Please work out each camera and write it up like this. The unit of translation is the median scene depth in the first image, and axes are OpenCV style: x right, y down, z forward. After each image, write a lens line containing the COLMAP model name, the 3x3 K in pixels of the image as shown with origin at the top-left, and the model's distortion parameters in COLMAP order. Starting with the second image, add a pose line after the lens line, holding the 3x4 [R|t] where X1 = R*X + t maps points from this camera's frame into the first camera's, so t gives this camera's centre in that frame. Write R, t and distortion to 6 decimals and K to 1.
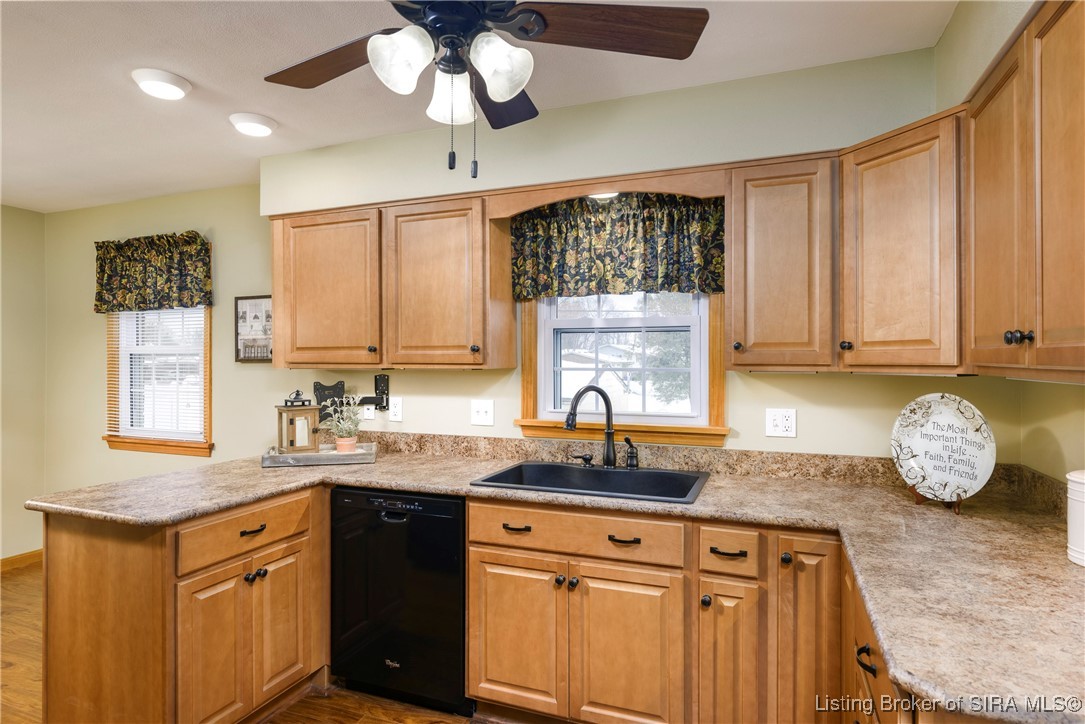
lens RADIAL K [[592.5, 0, 542.5], [0, 592.5, 362.0], [0, 0, 1]] dist [-0.001504, 0.000674]
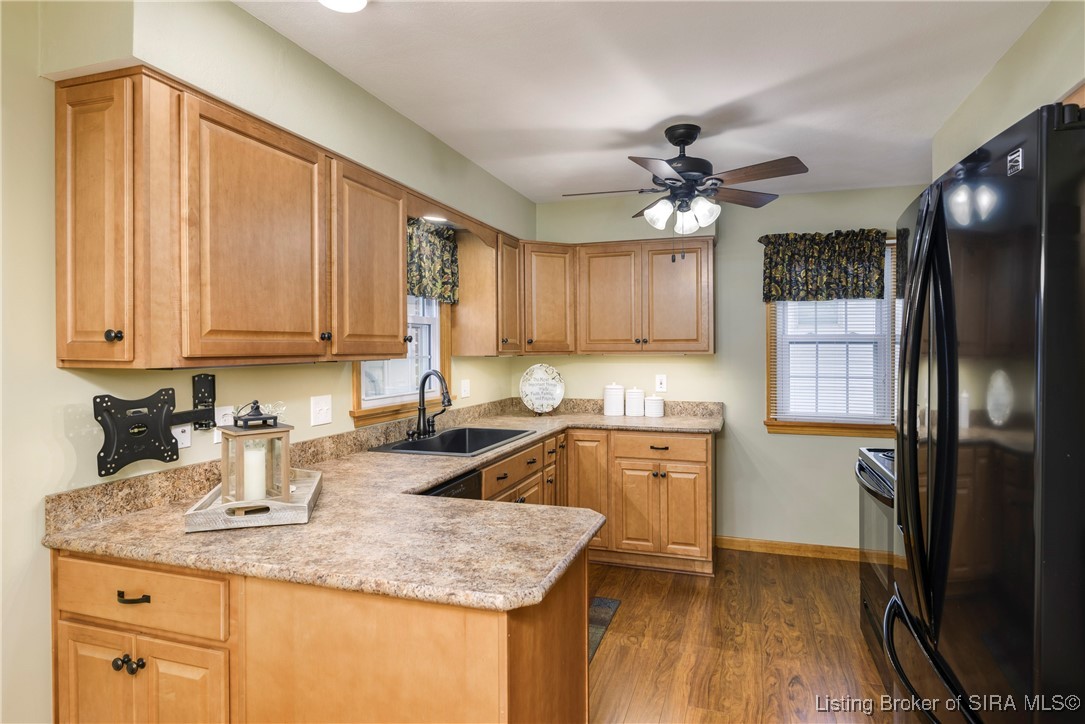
lens RADIAL K [[599.9, 0, 560.0], [0, 599.9, 348.7], [0, 0, 1]] dist [-0.002057, -0.001011]
pose [[-0.066690, -0.001095, 0.997773, -1.063277], [0.008557, 0.999962, 0.001669, -0.004548], [-0.997737, 0.008649, -0.066678, 0.736293]]
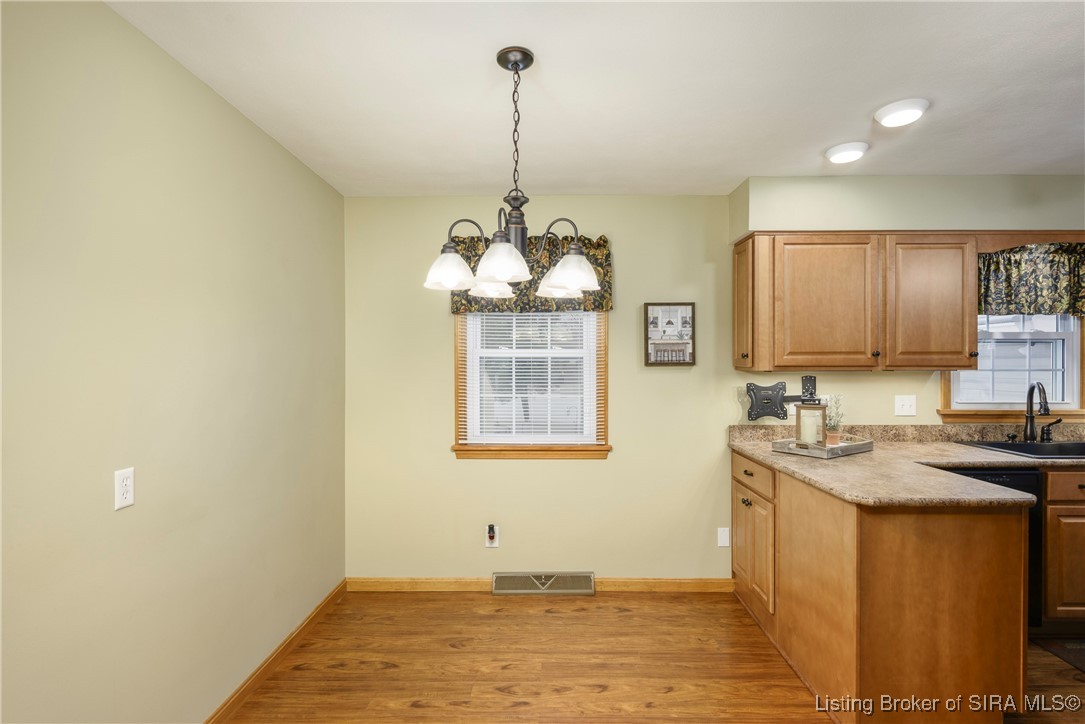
lens RADIAL K [[531.6, 0, 543.1], [0, 531.6, 367.9], [0, 0, 1]] dist [-0.000857, -0.000260]
pose [[0.933894, -0.003918, 0.357529, -1.263760], [0.002841, 0.999990, 0.003537, 0.000553], [-0.357539, -0.002288, 0.933895, 0.242554]]
